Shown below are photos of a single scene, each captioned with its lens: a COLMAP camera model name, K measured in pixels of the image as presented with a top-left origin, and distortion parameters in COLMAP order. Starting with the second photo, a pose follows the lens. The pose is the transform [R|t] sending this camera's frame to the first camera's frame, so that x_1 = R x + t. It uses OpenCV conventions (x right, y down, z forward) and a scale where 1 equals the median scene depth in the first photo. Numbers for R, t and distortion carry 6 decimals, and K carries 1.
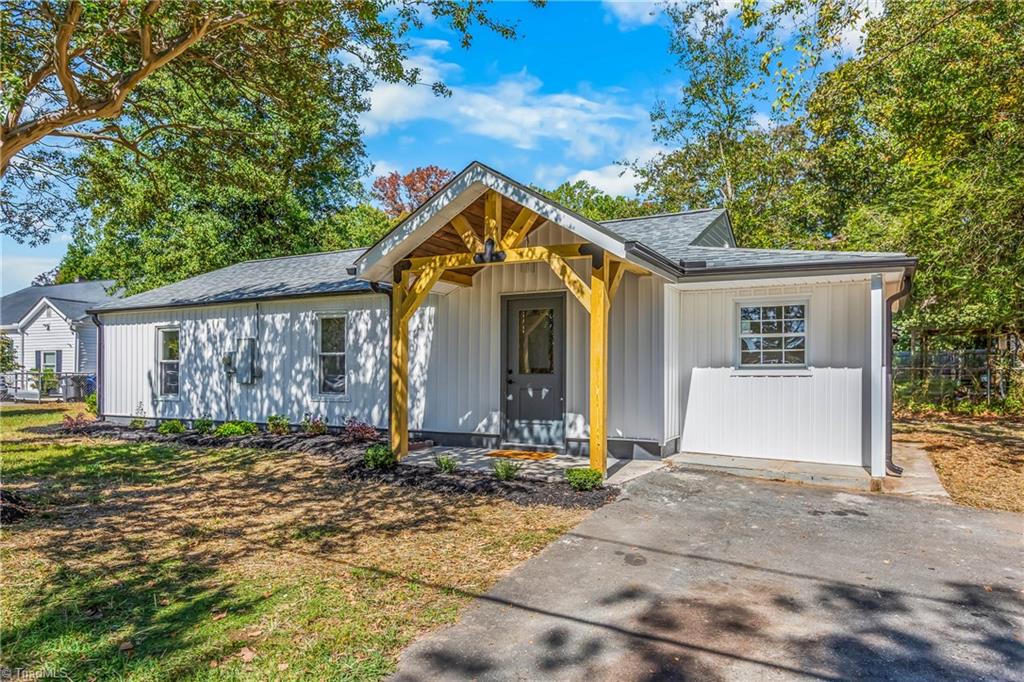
lens RADIAL K [[635.3, 0, 511.8], [0, 635.3, 377.2], [0, 0, 1]] dist [0.000847, -0.000626]
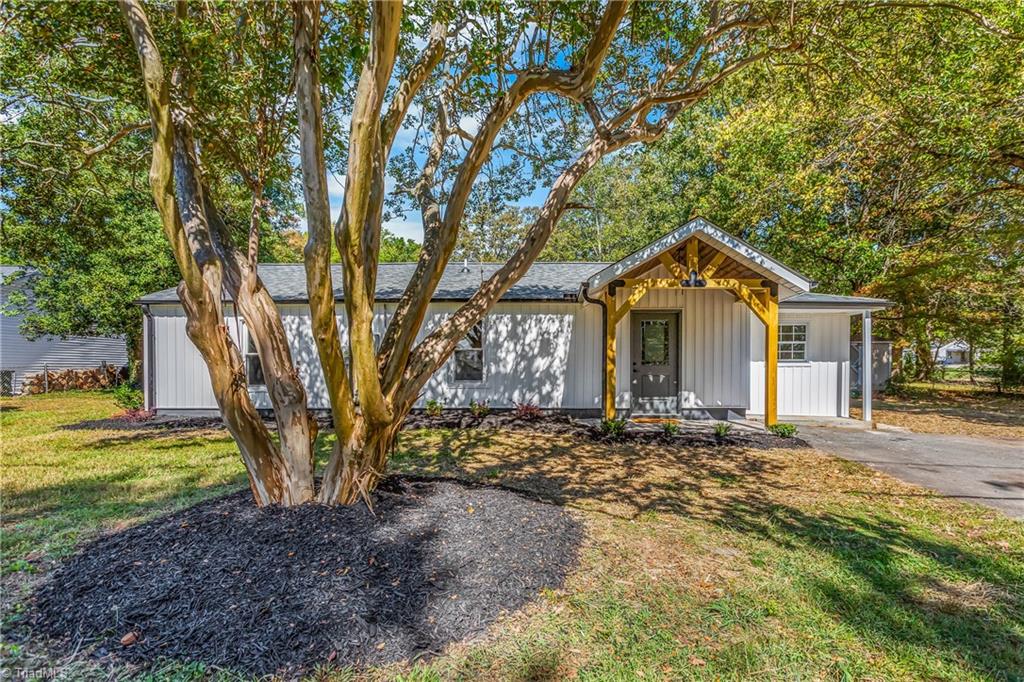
lens RADIAL K [[460.9, 0, 513.3], [0, 460.9, 378.3], [0, 0, 1]] dist [-0.003275, -0.000084]
pose [[0.898676, -0.008926, 0.438522, -0.703303], [0.004127, 0.999921, 0.011896, 0.010637], [-0.438593, -0.008881, 0.898642, 0.193832]]
